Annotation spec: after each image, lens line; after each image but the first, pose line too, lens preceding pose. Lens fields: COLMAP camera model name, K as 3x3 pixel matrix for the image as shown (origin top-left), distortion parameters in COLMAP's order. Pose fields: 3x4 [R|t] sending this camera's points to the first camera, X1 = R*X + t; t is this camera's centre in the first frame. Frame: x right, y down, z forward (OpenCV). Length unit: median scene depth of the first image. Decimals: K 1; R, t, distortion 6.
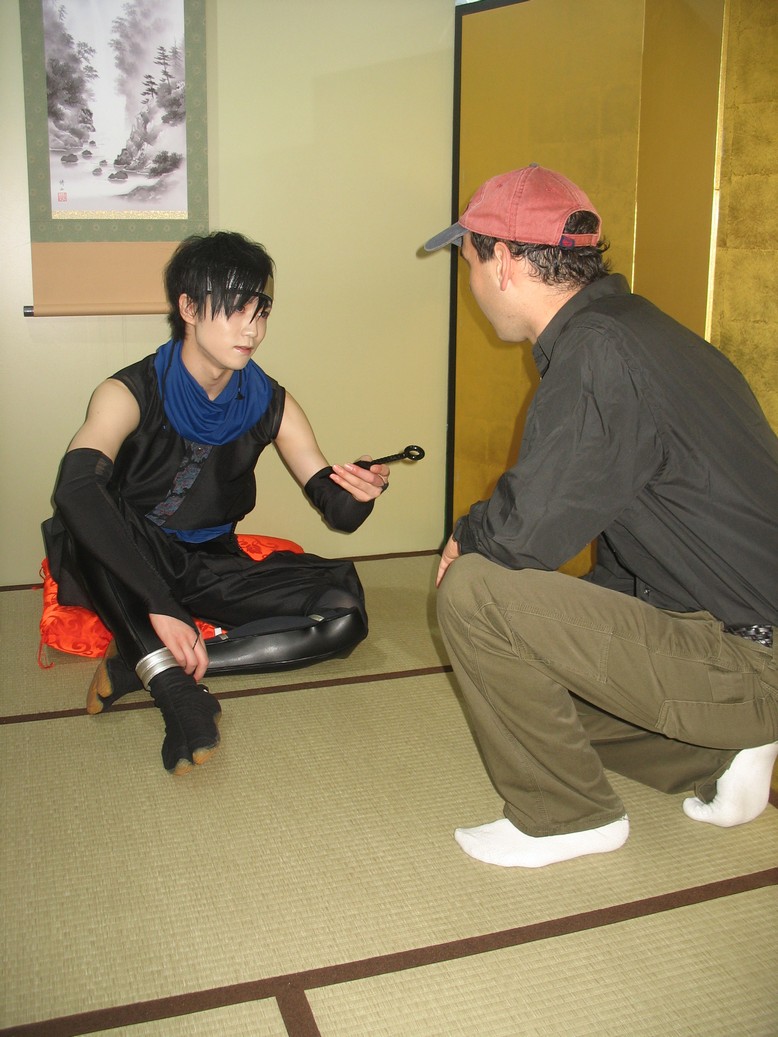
lens RADIAL K [[1086.0, 0, 389.0], [0, 1086.0, 518.5], [0, 0, 1]] dist [-0.171501, 0.161805]
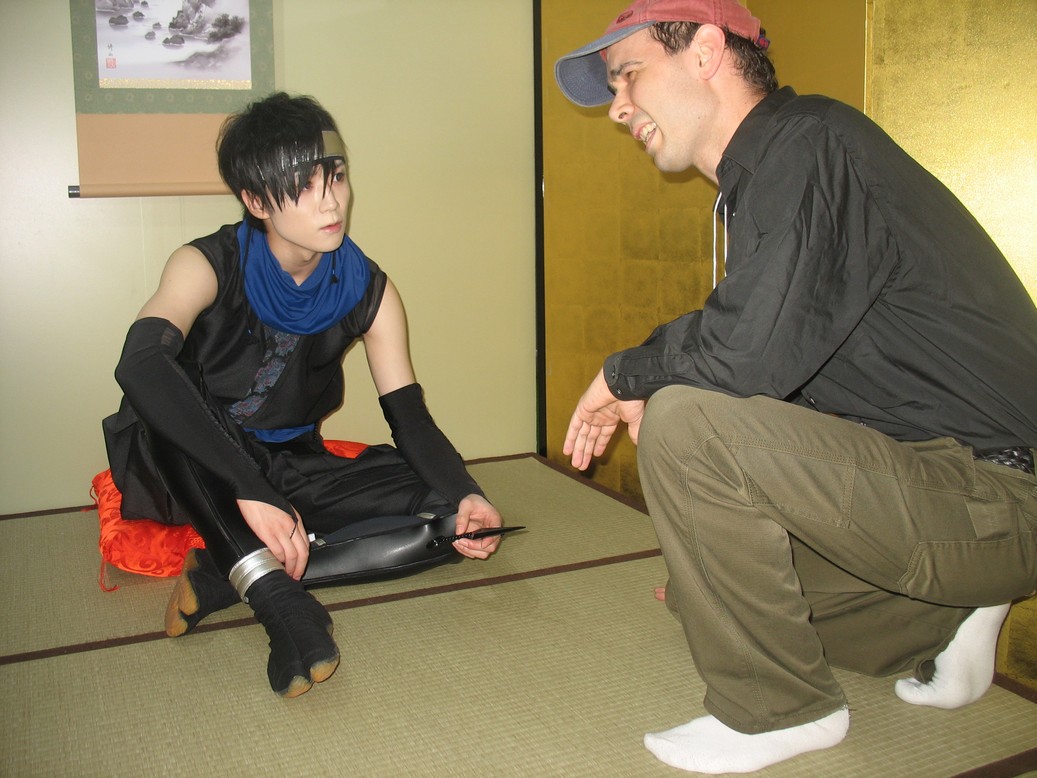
lens RADIAL K [[1086.0, 0, 513.0], [0, 1086.0, 401.6], [0, 0, 1]] dist [-0.171501, 0.161805]
pose [[0.994760, -0.039007, 0.094509, -0.076691], [0.044577, 0.997346, -0.057568, 0.053702], [-0.092012, 0.061480, 0.993858, 0.122151]]
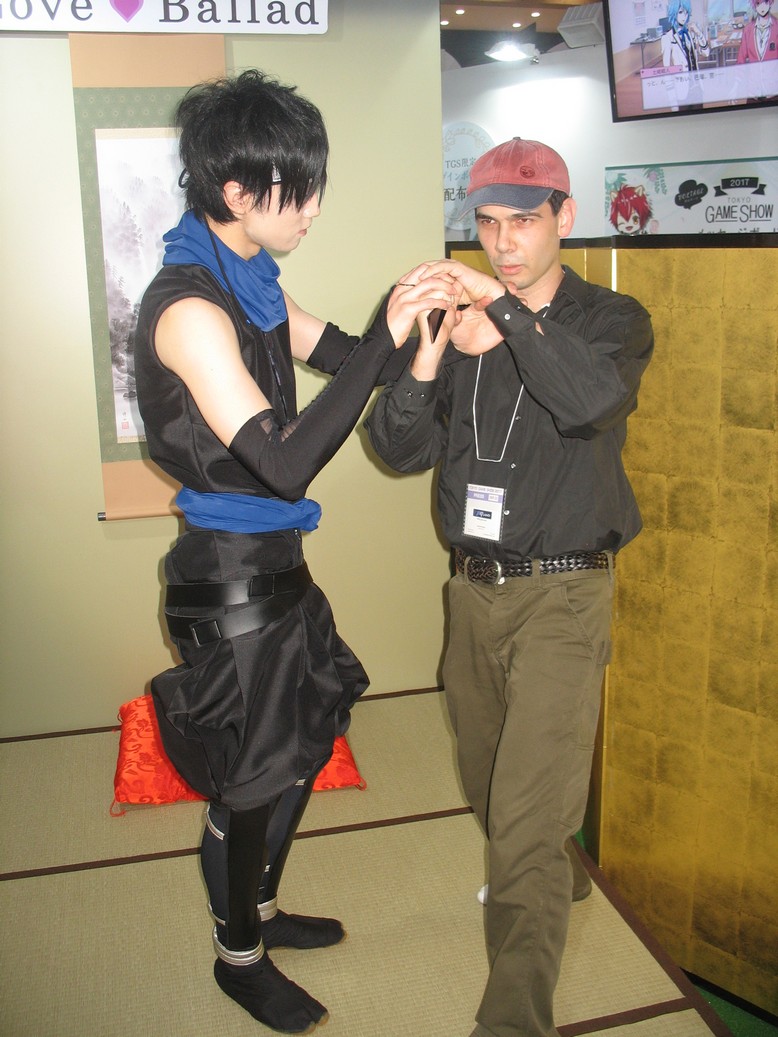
lens RADIAL K [[1086.0, 0, 389.0], [0, 1086.0, 518.5], [0, 0, 1]] dist [-0.171501, 0.161805]
pose [[0.996534, -0.016812, -0.081474, 0.116759], [0.015790, 0.999789, -0.013163, -0.199690], [0.081679, 0.011830, 0.996589, -0.268198]]
